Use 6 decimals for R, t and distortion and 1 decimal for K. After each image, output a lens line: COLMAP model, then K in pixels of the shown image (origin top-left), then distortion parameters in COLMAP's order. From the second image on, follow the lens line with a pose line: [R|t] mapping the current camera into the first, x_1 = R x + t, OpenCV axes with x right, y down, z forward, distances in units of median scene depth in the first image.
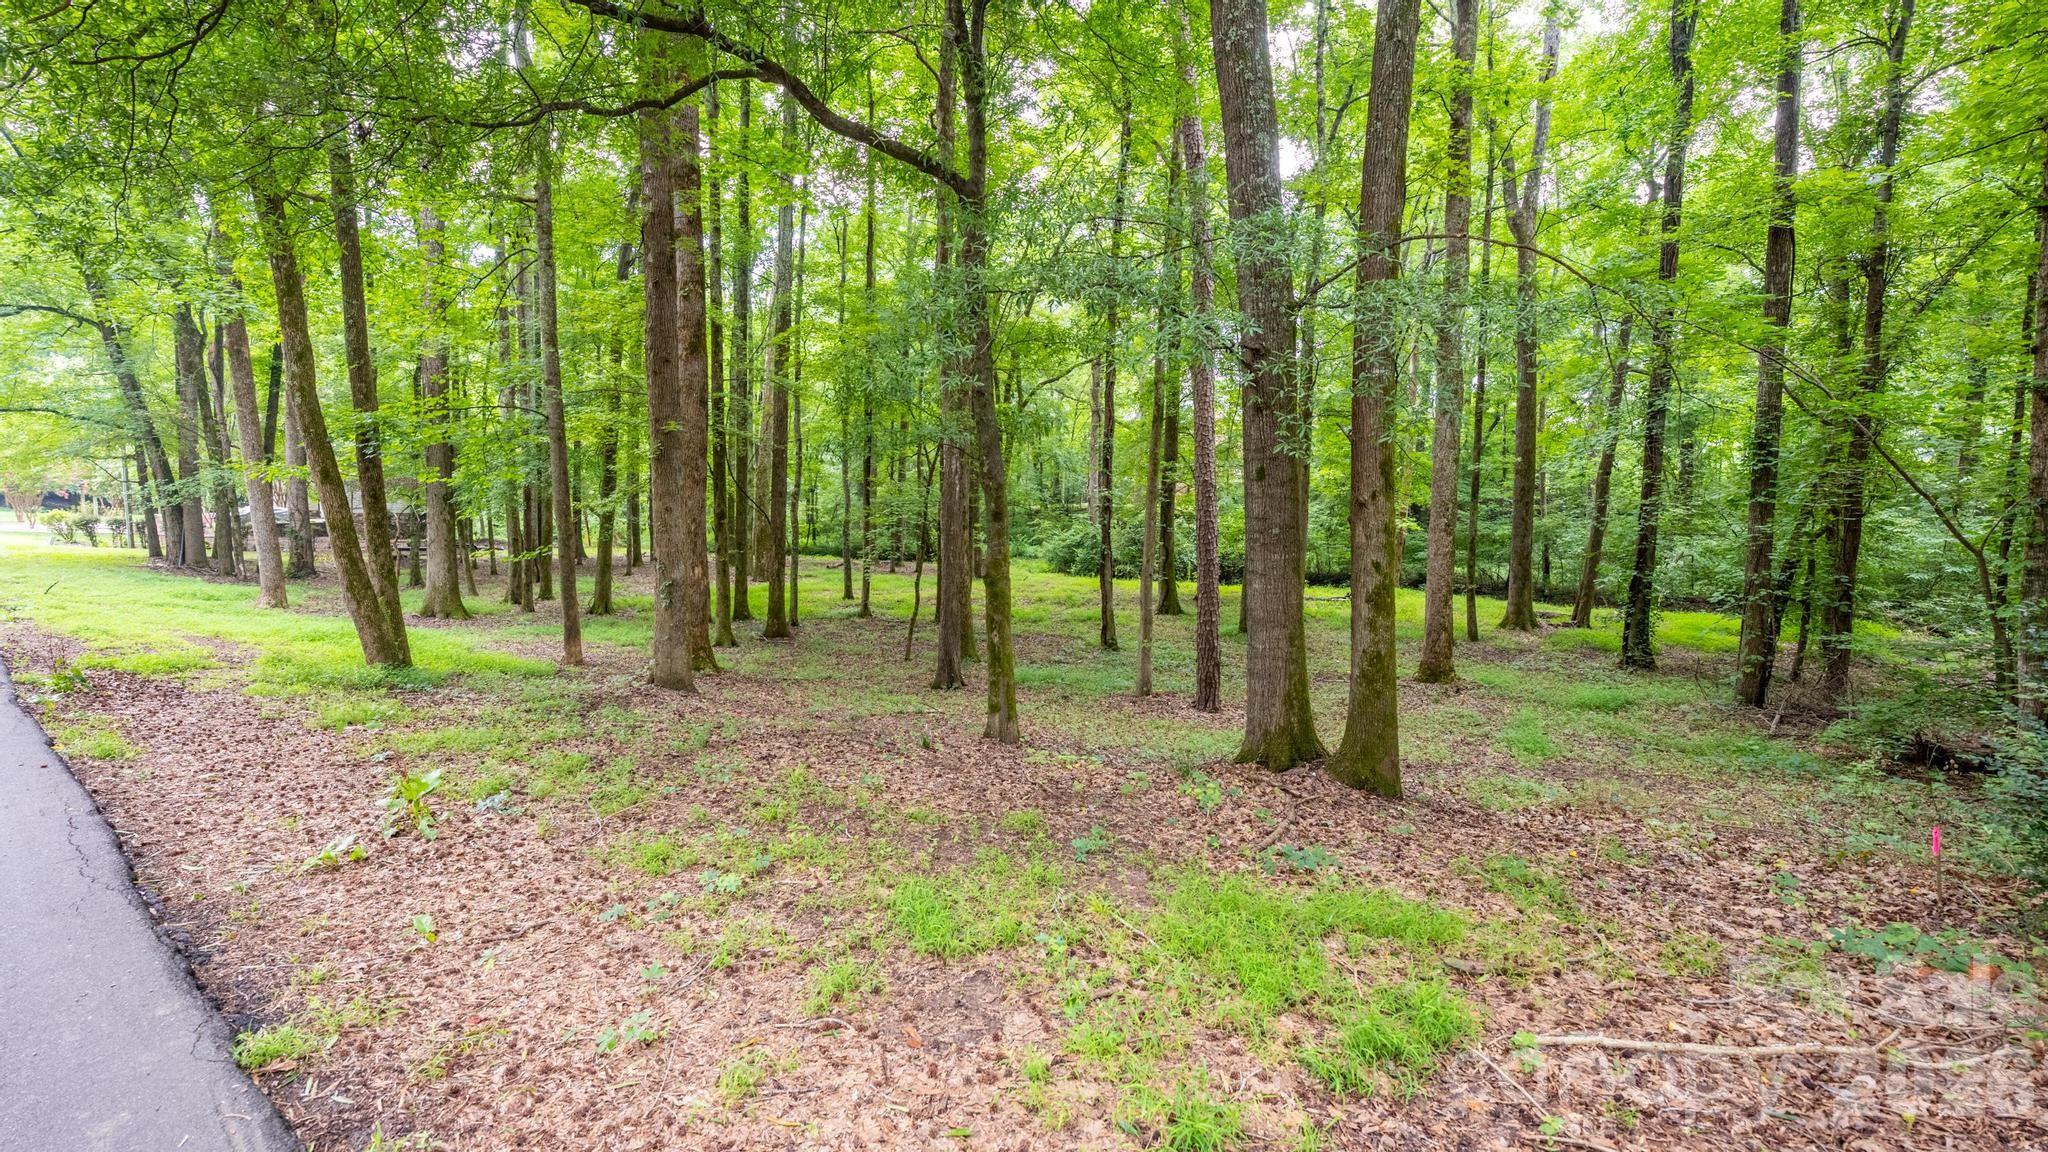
lens RADIAL K [[823.3, 0, 1024.0], [0, 823.3, 576.0], [0, 0, 1]] dist [-0.000166, -0.000061]
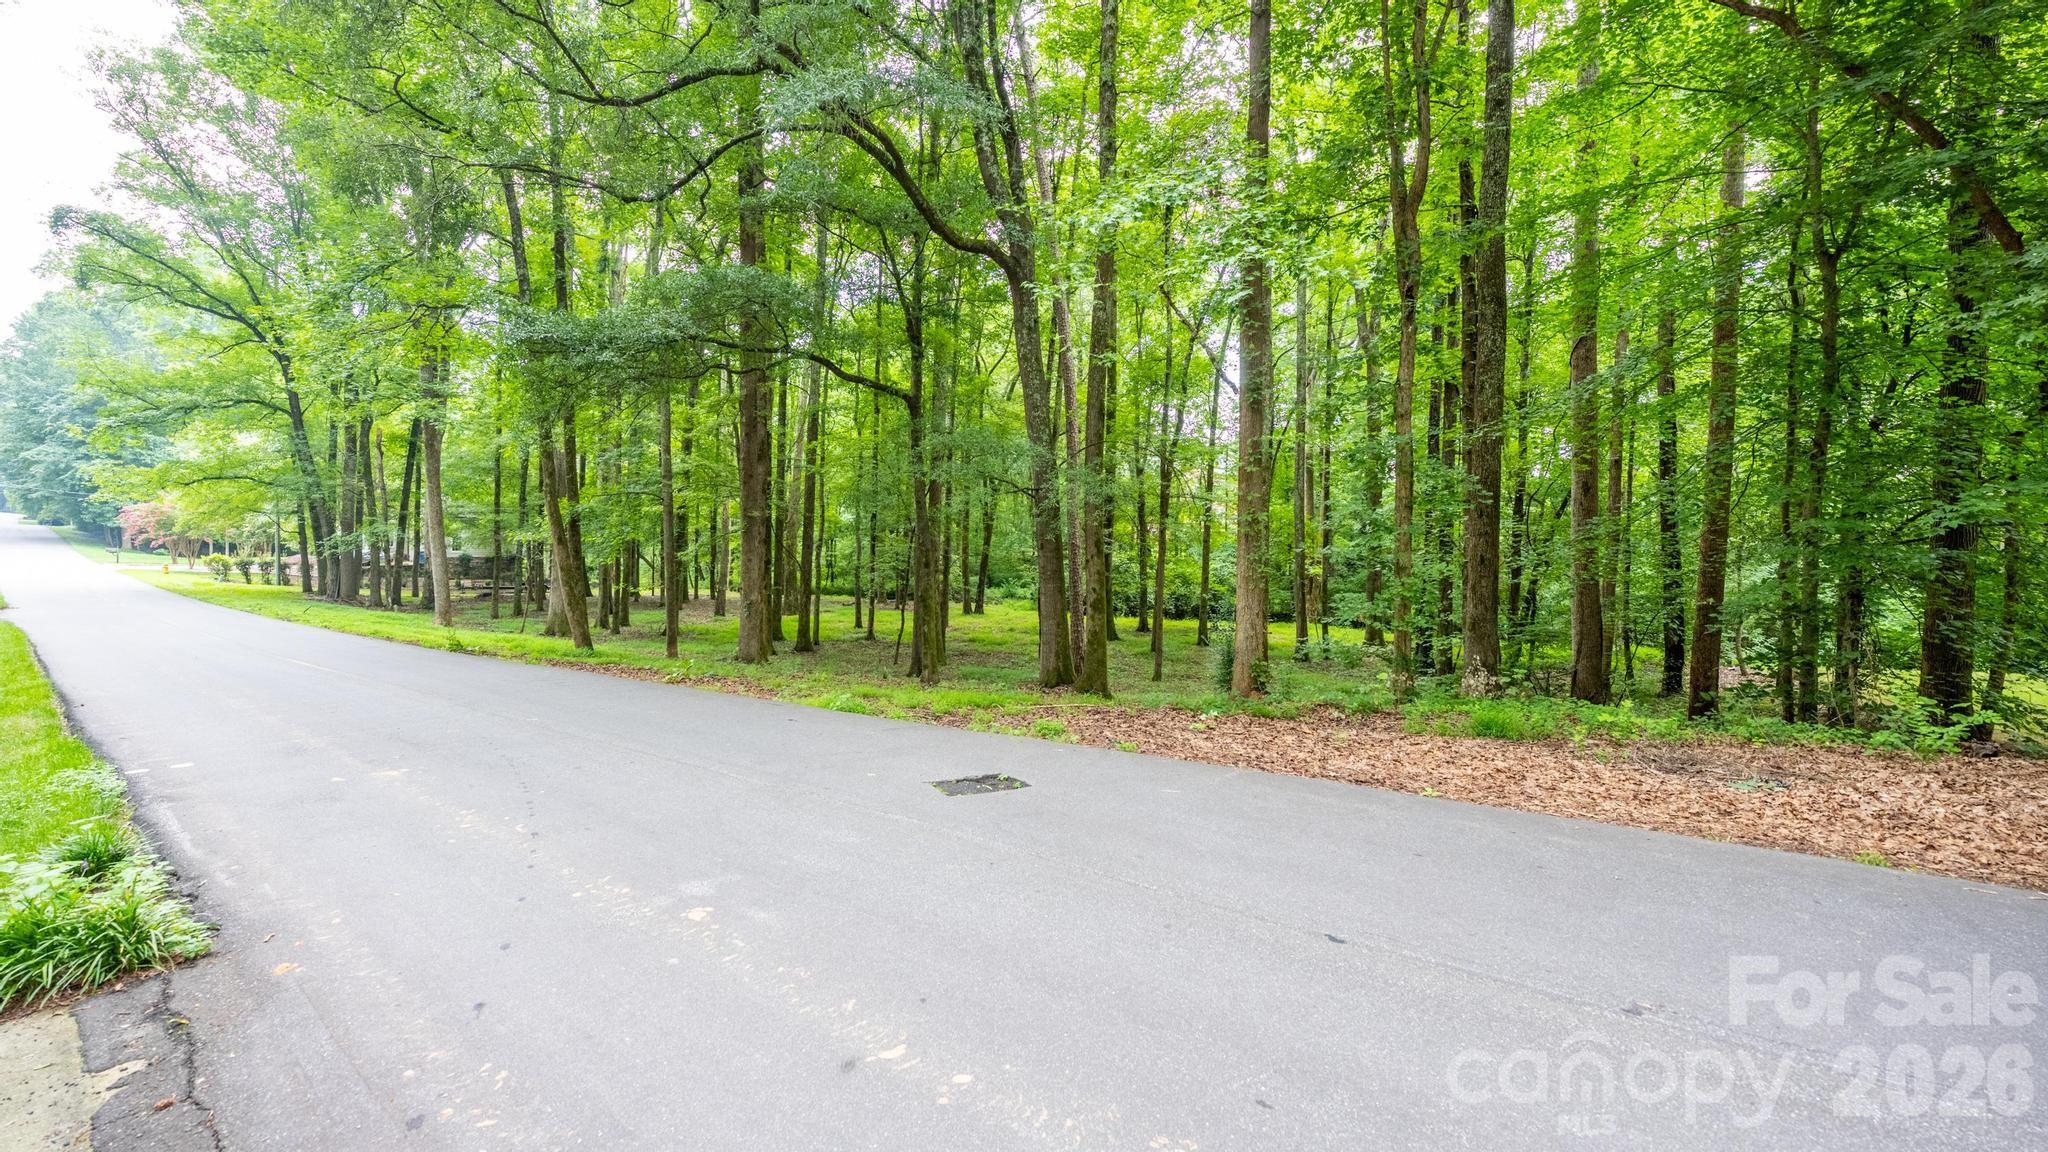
lens RADIAL K [[823.3, 0, 1024.0], [0, 823.3, 576.0], [0, 0, 1]] dist [-0.000166, -0.000061]
pose [[0.999708, 0.006414, -0.023316, 0.069191], [-0.007574, 0.998719, -0.050022, 0.007095], [0.022966, 0.050184, 0.998476, -0.259125]]
